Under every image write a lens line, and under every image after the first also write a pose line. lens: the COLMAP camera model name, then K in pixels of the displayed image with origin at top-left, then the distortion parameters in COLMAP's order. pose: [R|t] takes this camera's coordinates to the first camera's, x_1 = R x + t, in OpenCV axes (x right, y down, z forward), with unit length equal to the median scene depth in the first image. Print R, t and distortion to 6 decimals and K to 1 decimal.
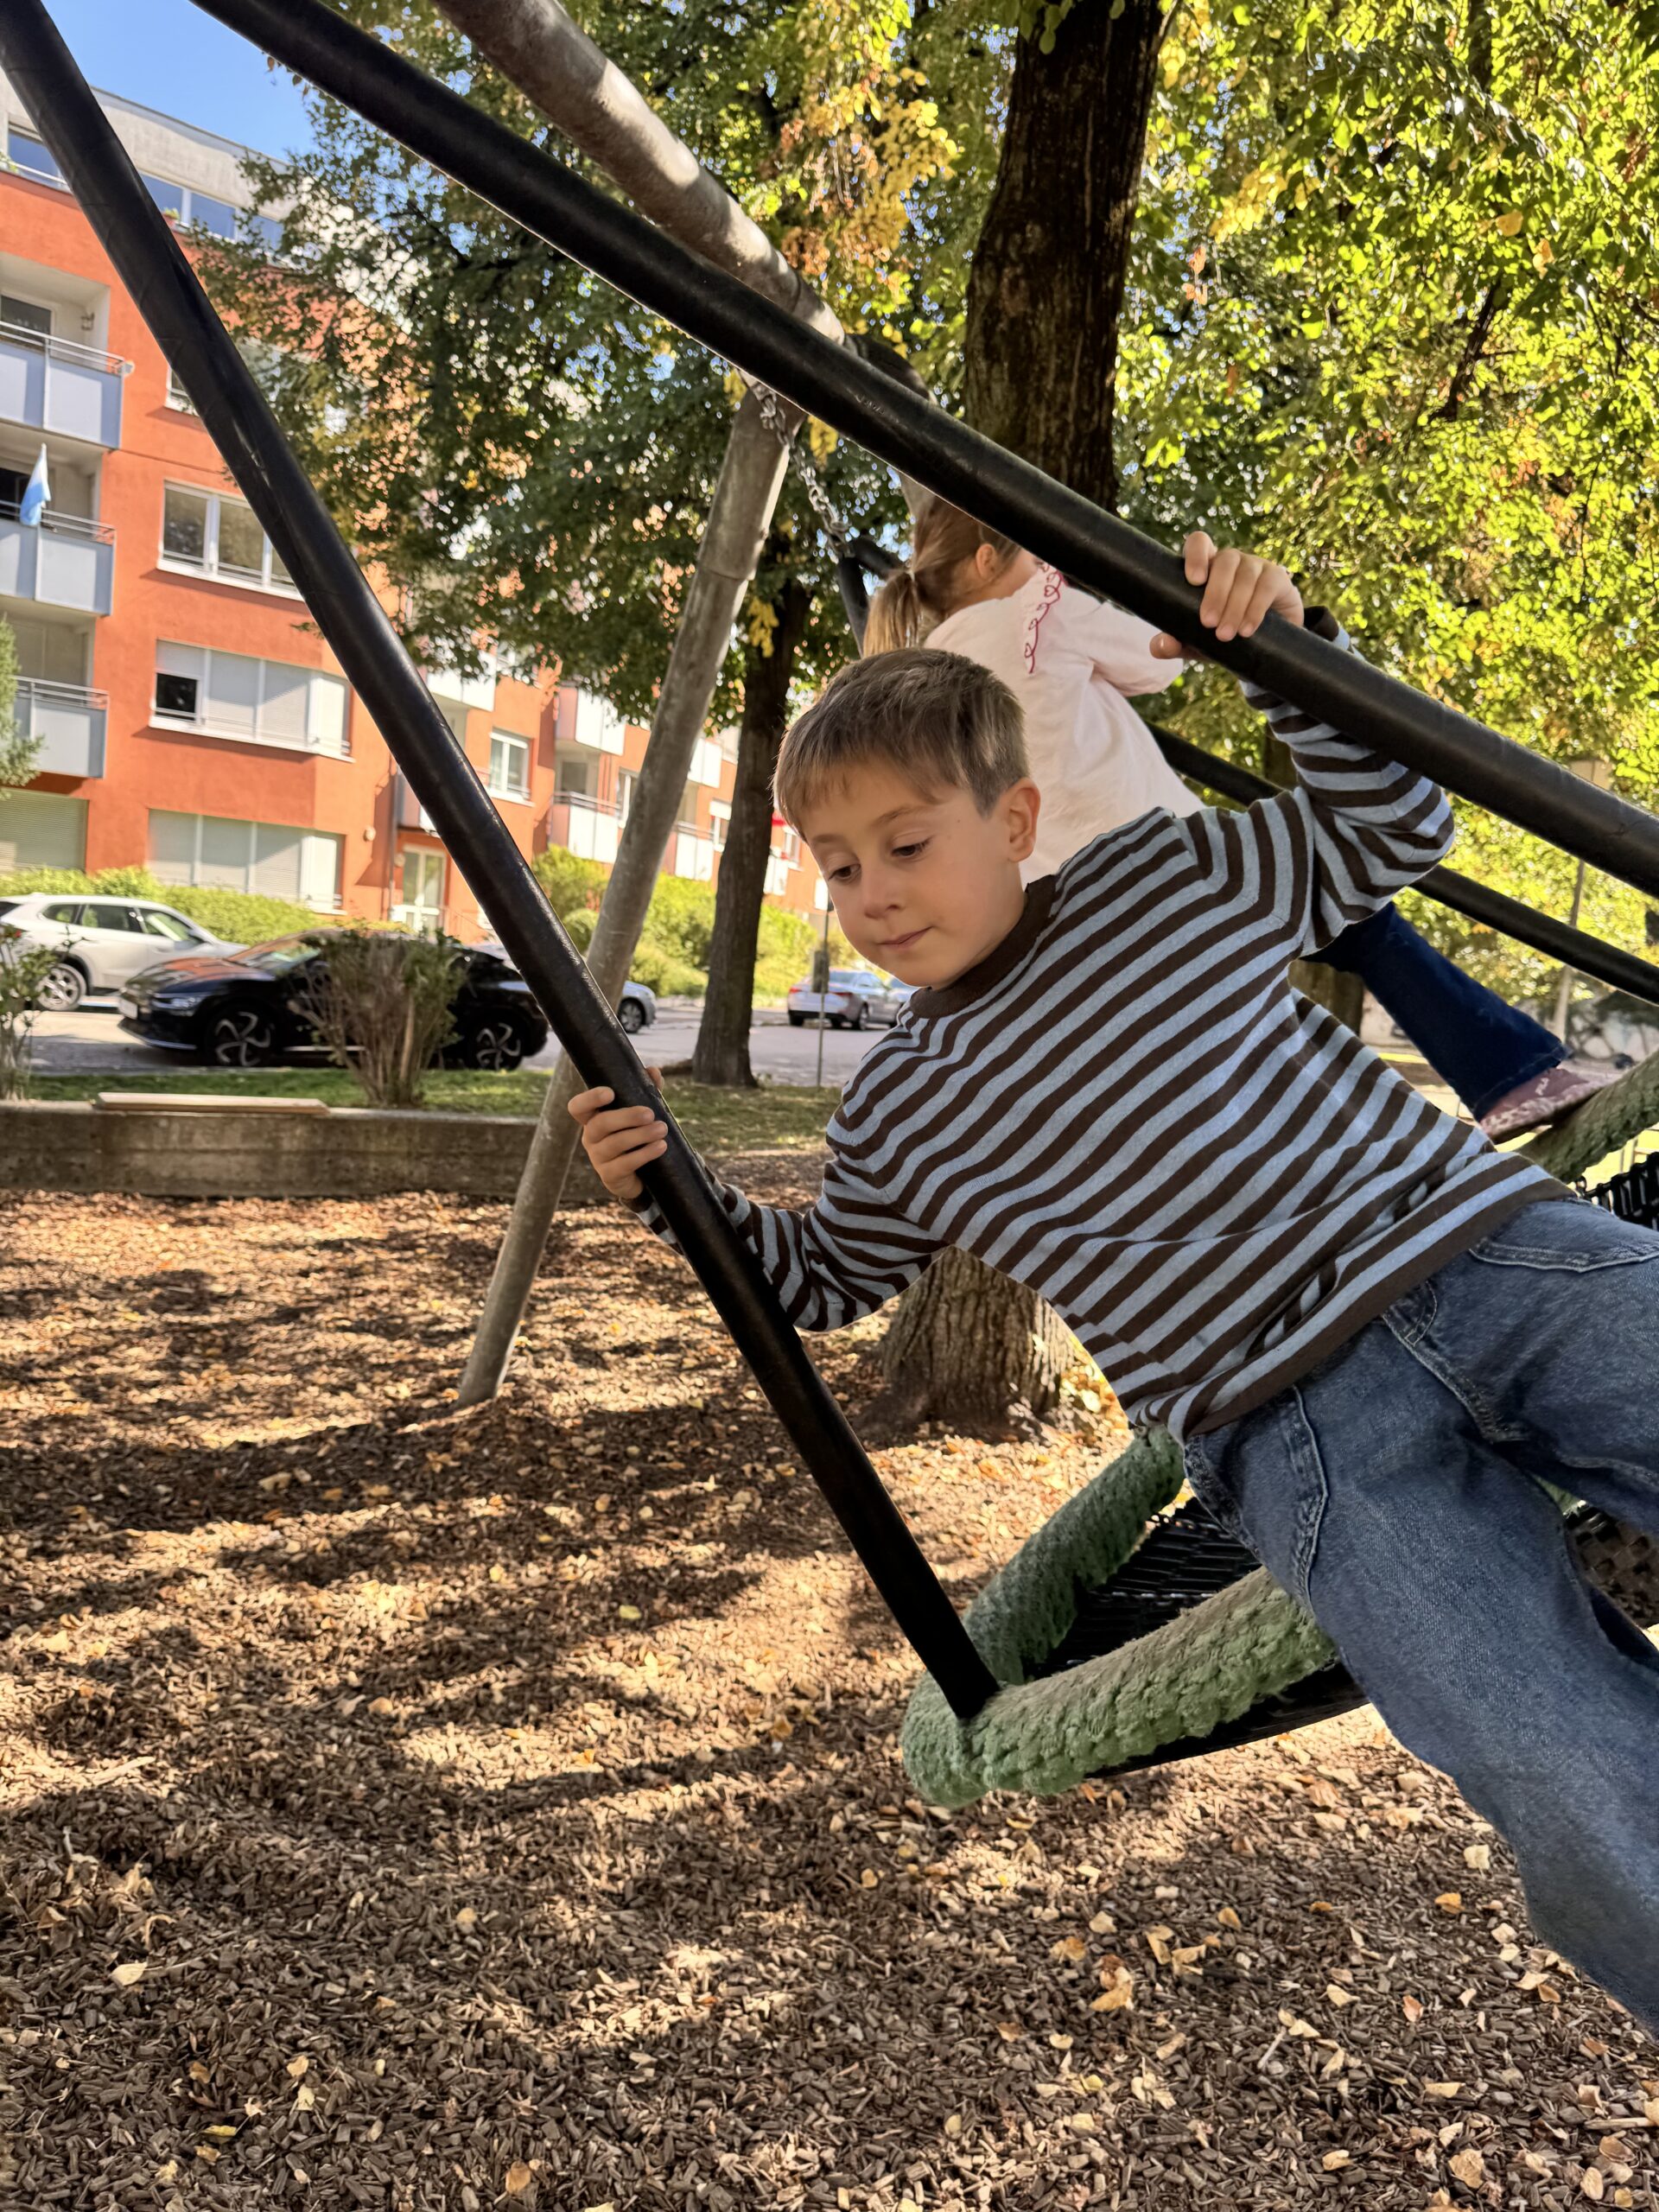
lens RADIAL K [[1495.3, 0, 882.8], [0, 1495.3, 1160.9], [0, 0, 1]] dist [0.007571, -0.092615]
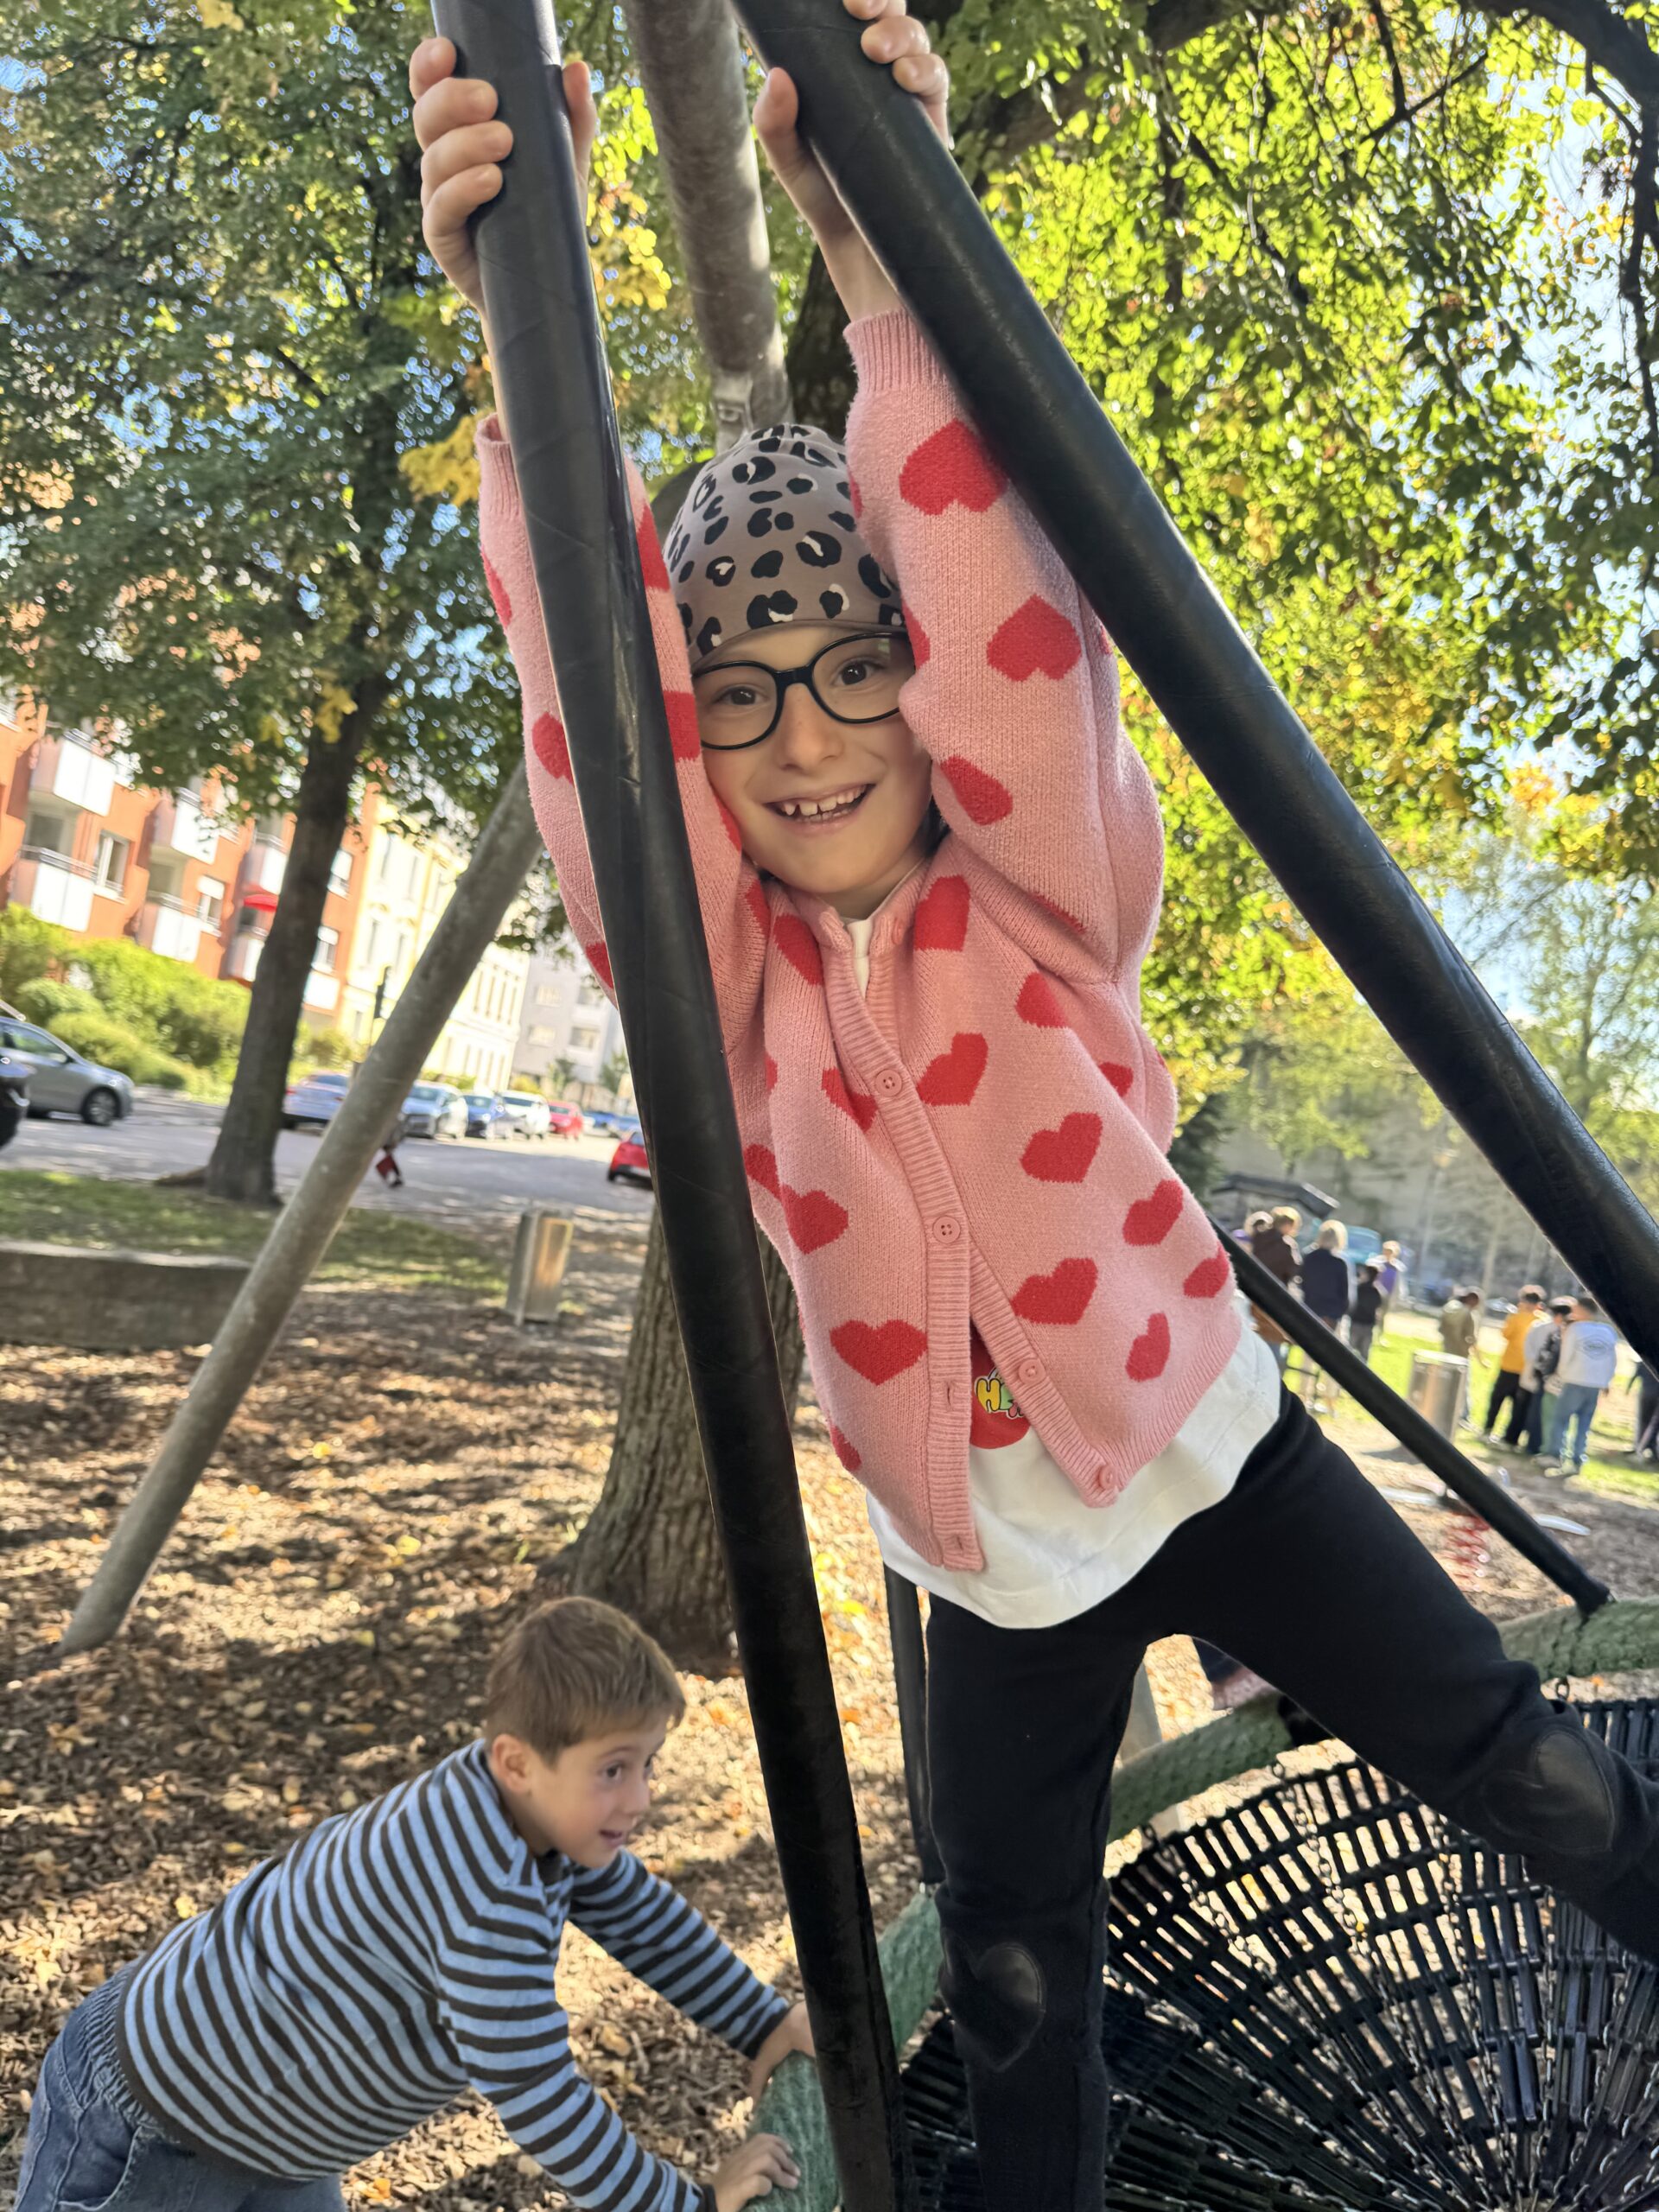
lens RADIAL K [[1495.3, 0, 882.8], [0, 1495.3, 1160.9], [0, 0, 1]] dist [0.007571, -0.092615]
pose [[0.937391, 0.091337, 0.336090, -0.168679], [-0.061704, 0.993287, -0.097842, -0.038270], [-0.342770, 0.070978, 0.936734, 0.125171]]
